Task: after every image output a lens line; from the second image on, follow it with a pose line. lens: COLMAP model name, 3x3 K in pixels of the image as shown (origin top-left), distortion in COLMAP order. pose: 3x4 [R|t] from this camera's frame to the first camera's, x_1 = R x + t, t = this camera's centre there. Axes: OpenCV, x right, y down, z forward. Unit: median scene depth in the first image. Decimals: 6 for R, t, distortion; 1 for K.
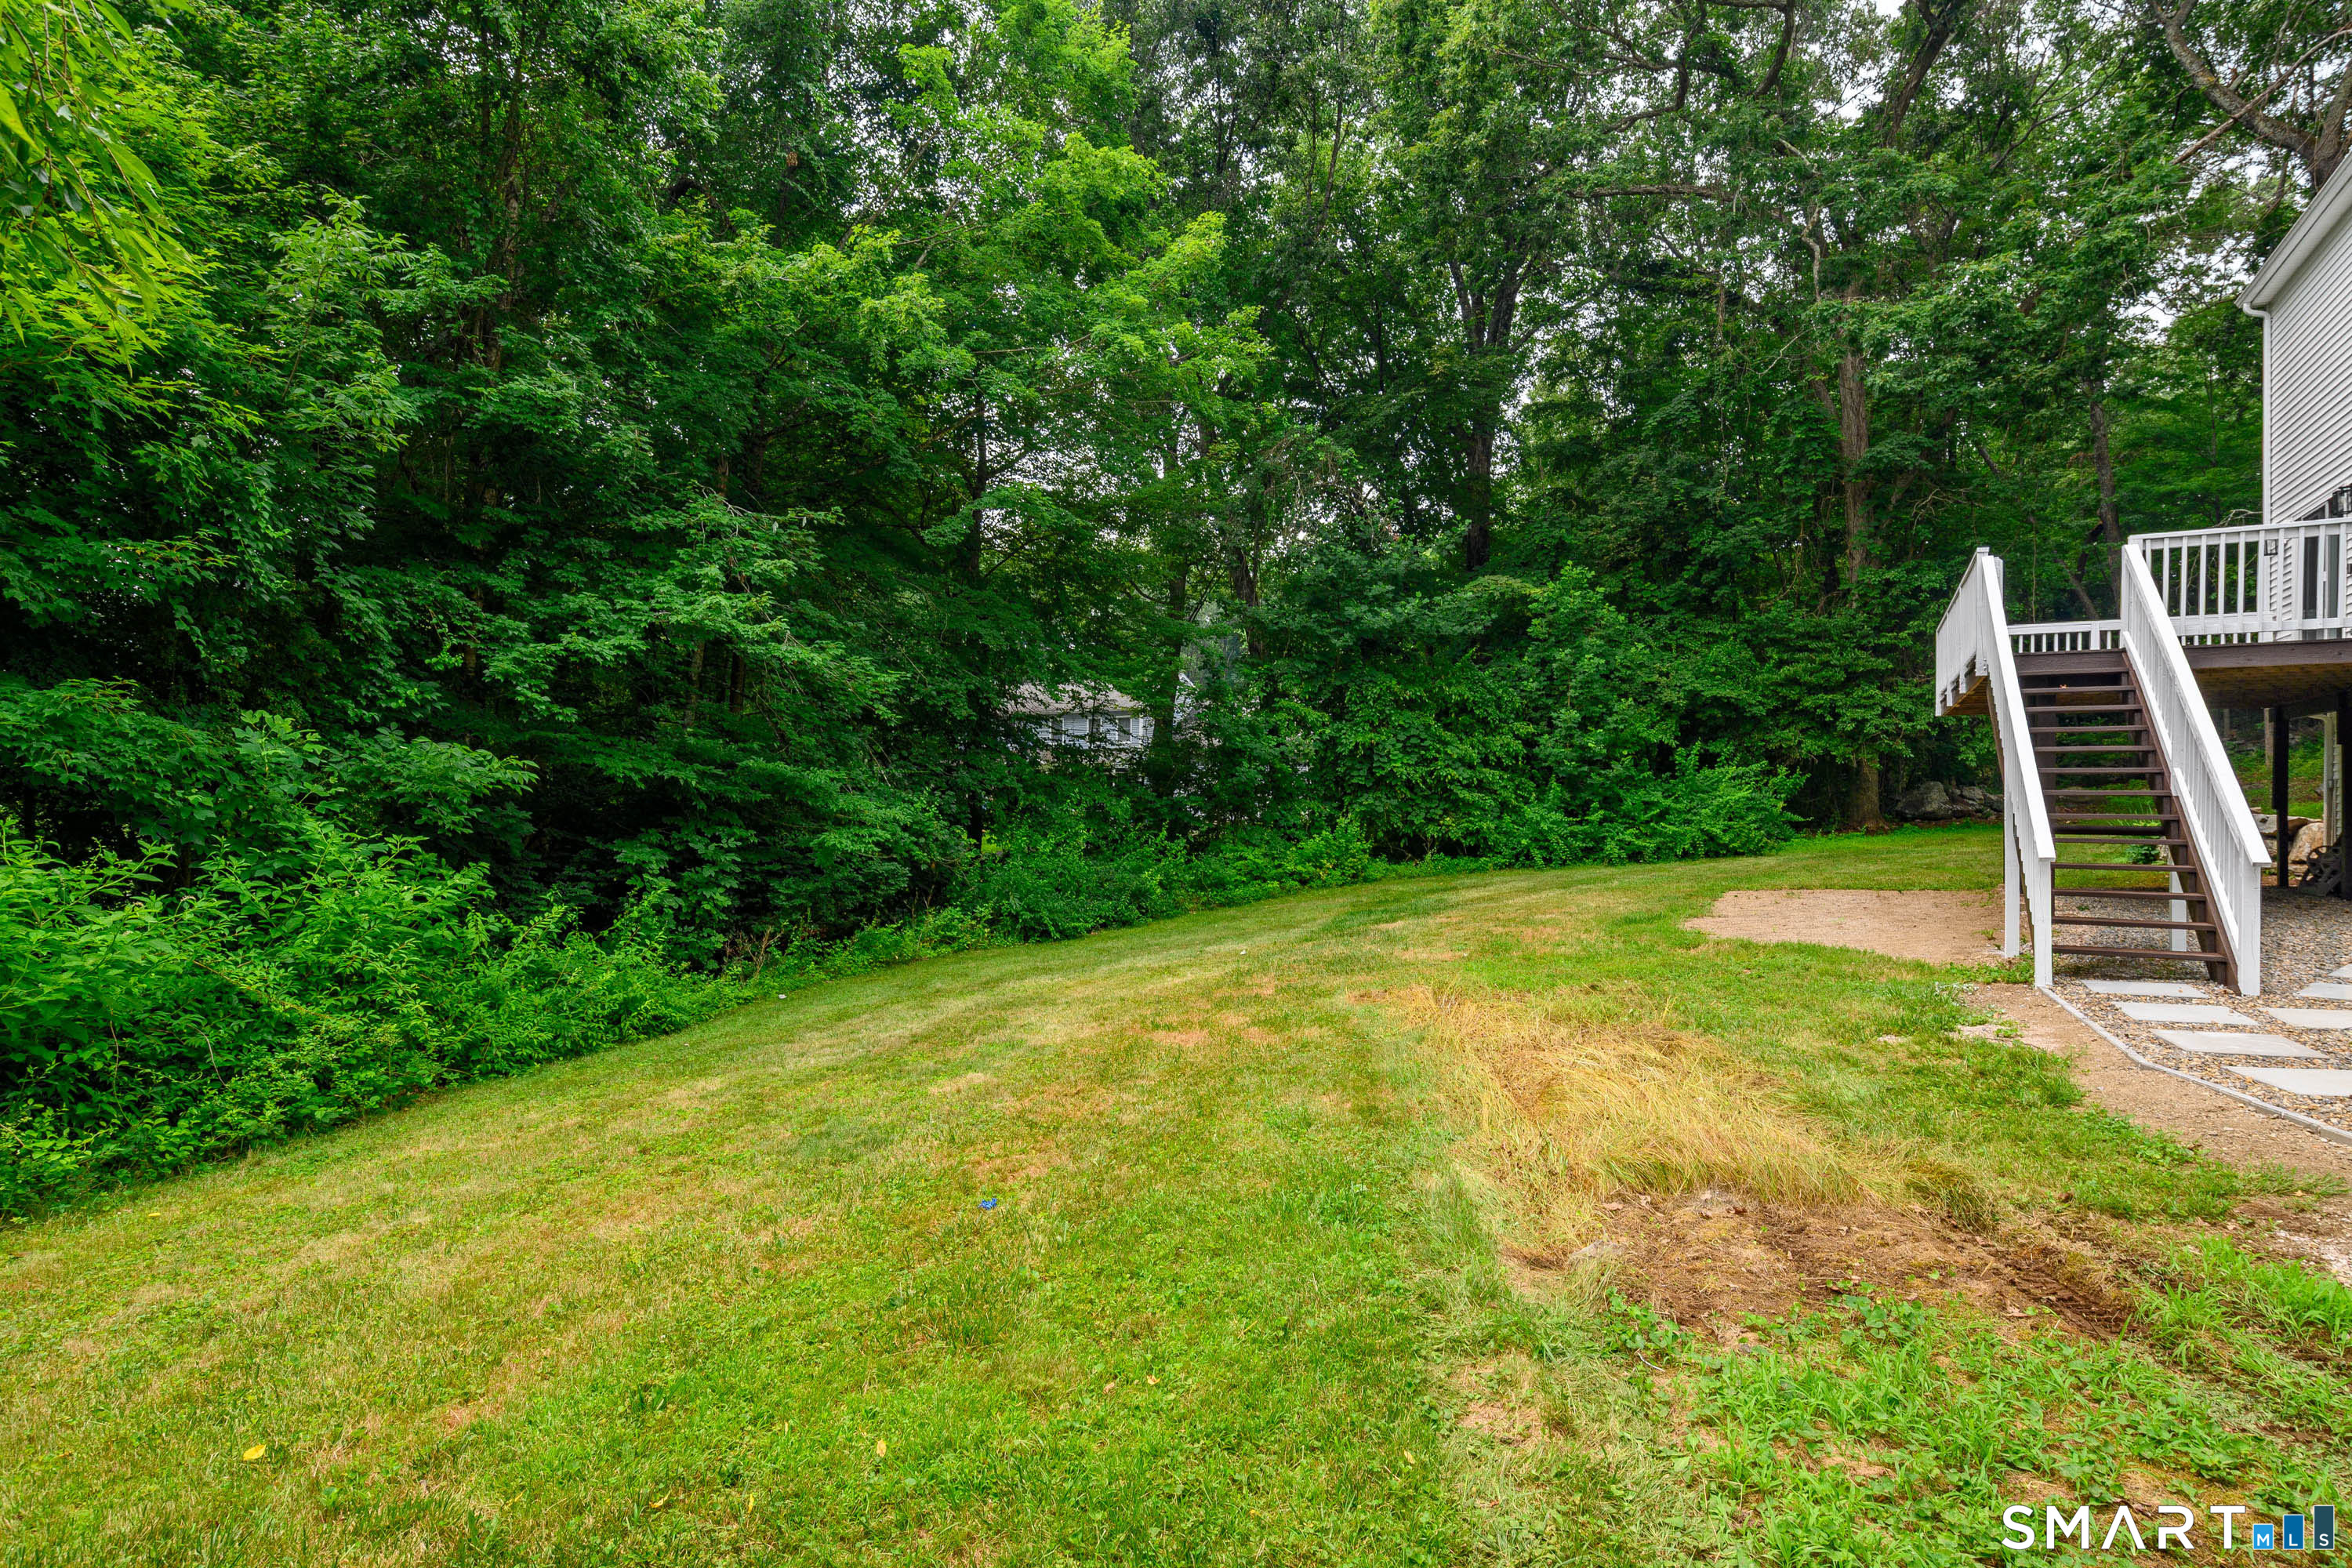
lens RADIAL K [[1127.1, 0, 1167.1], [0, 1127.1, 786.5], [0, 0, 1]] dist [0.002033, 0.000676]
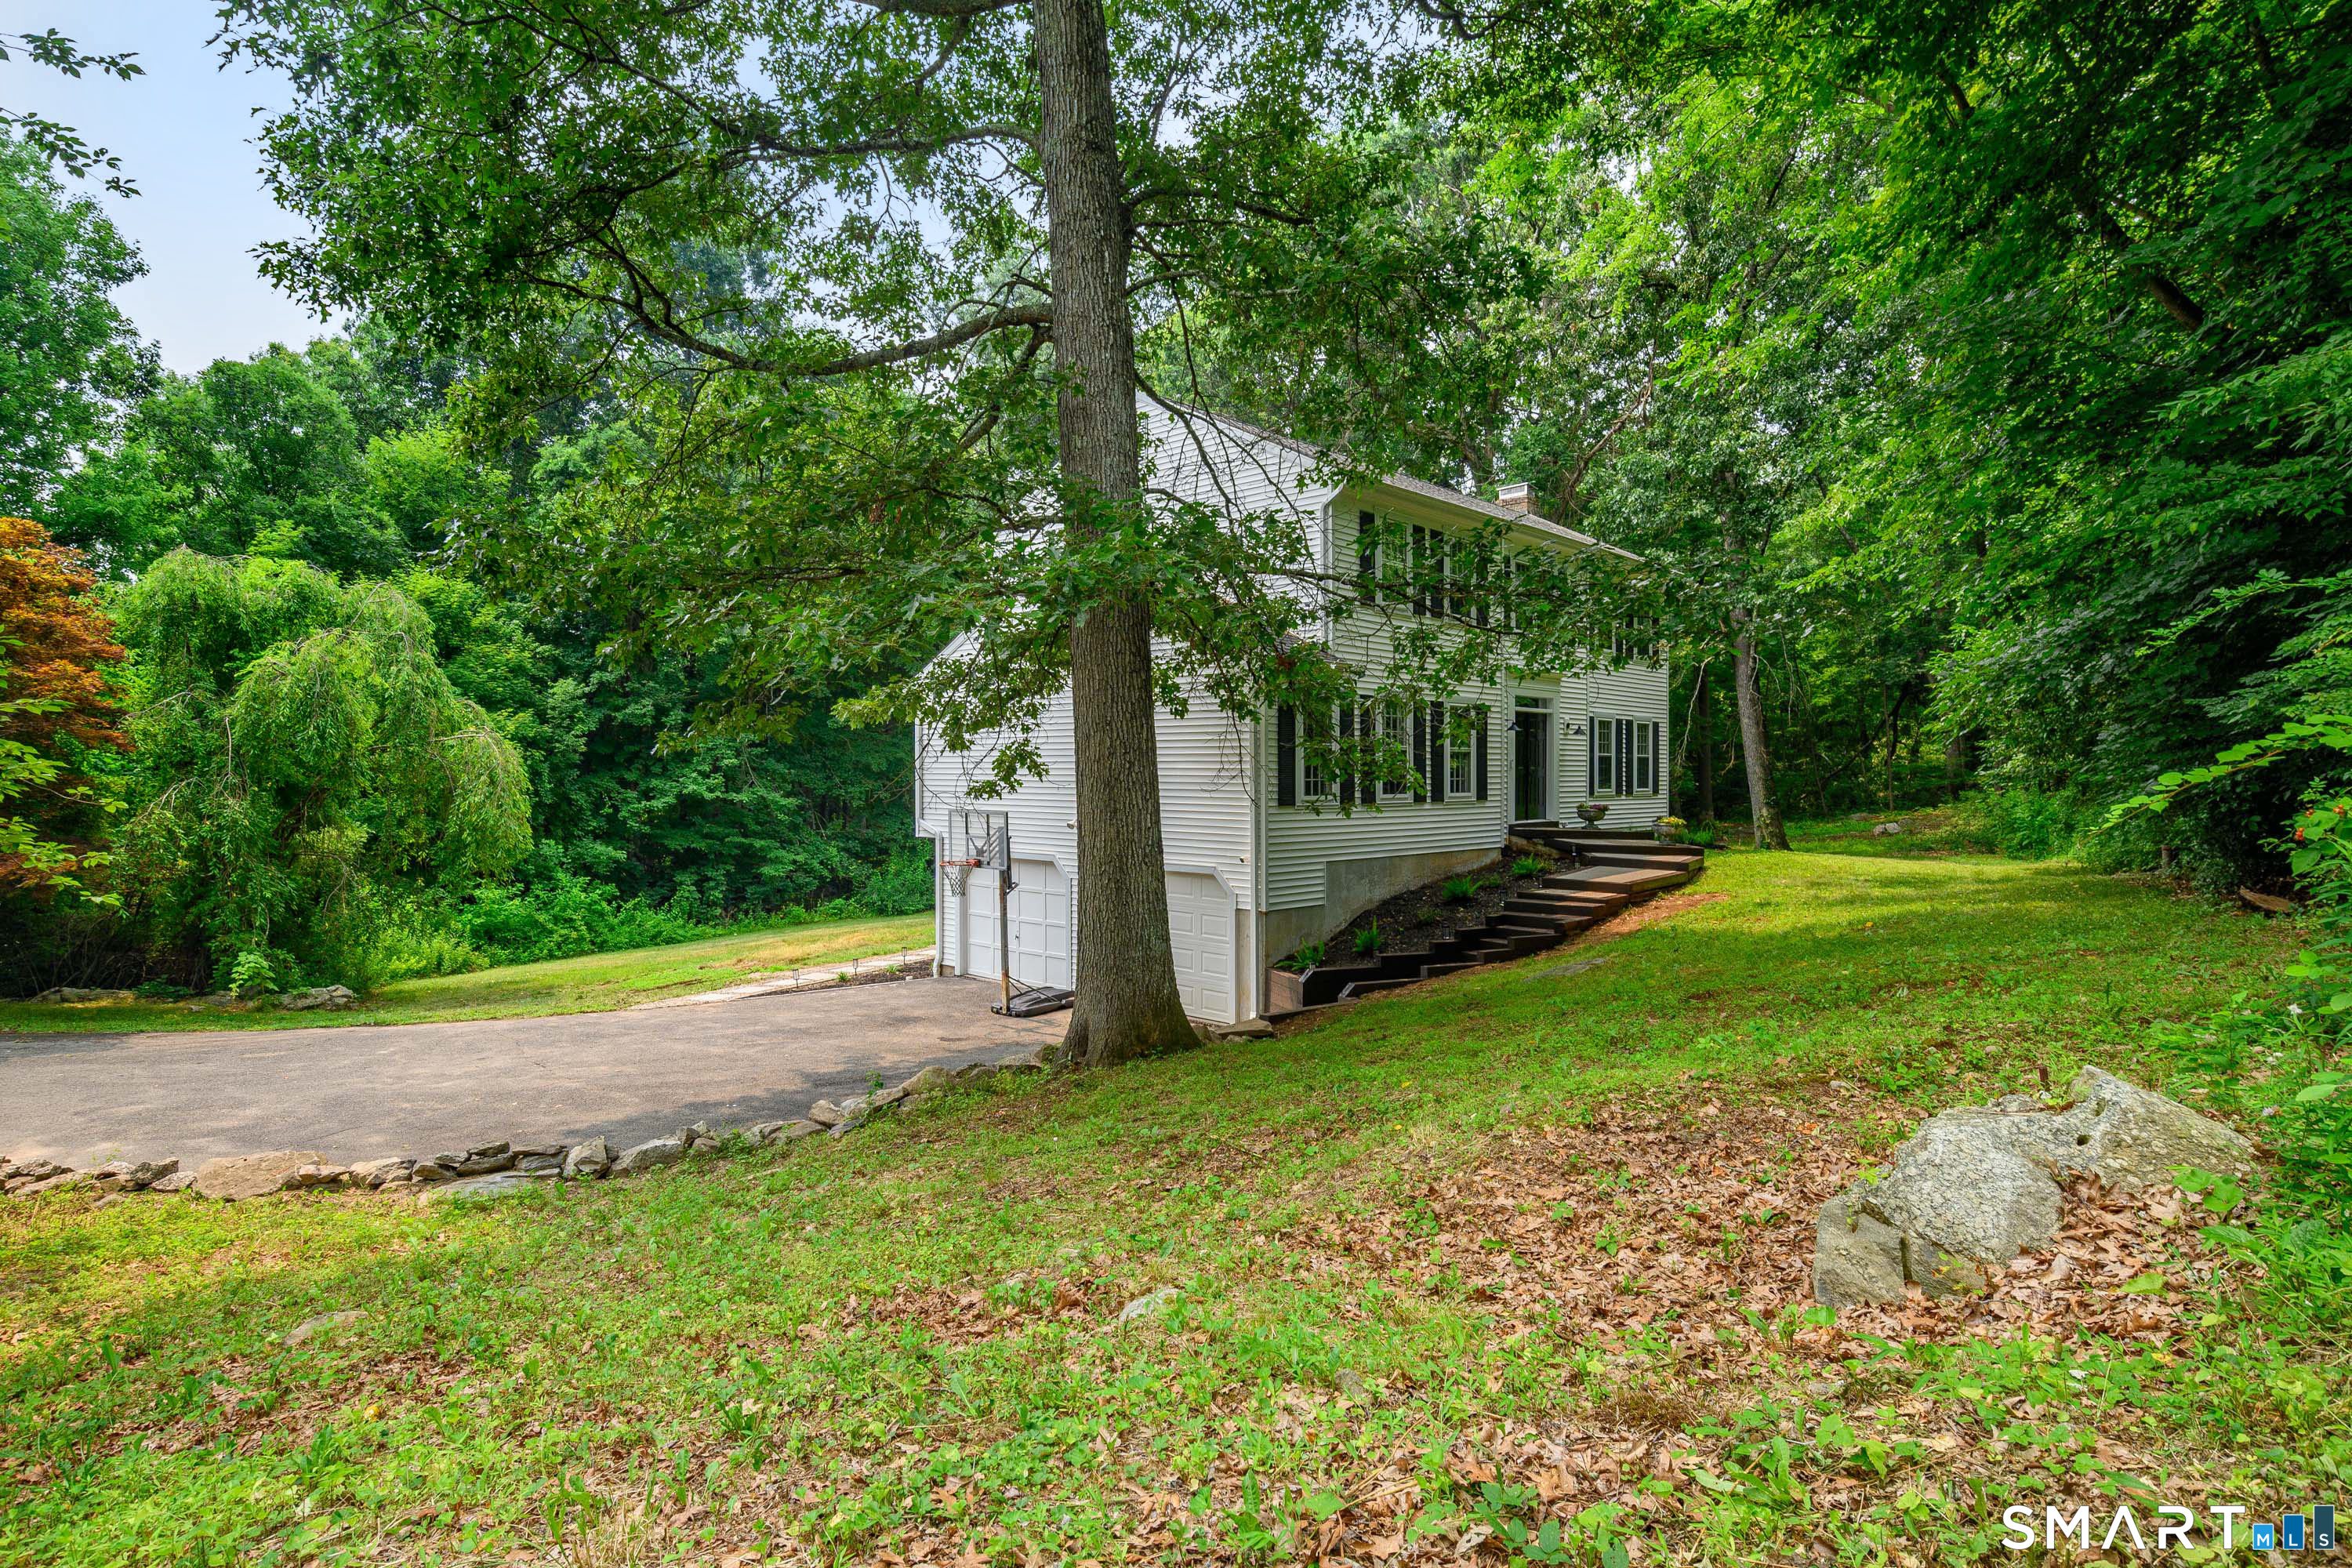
lens RADIAL K [[1127.1, 0, 1167.1], [0, 1127.1, 786.5], [0, 0, 1]] dist [0.002033, 0.000676]
pose [[0.976496, -0.000116, -0.215537, 1.474319], [0.003981, 0.999839, 0.017500, -0.237045], [0.215500, -0.017947, 0.976339, -1.605036]]
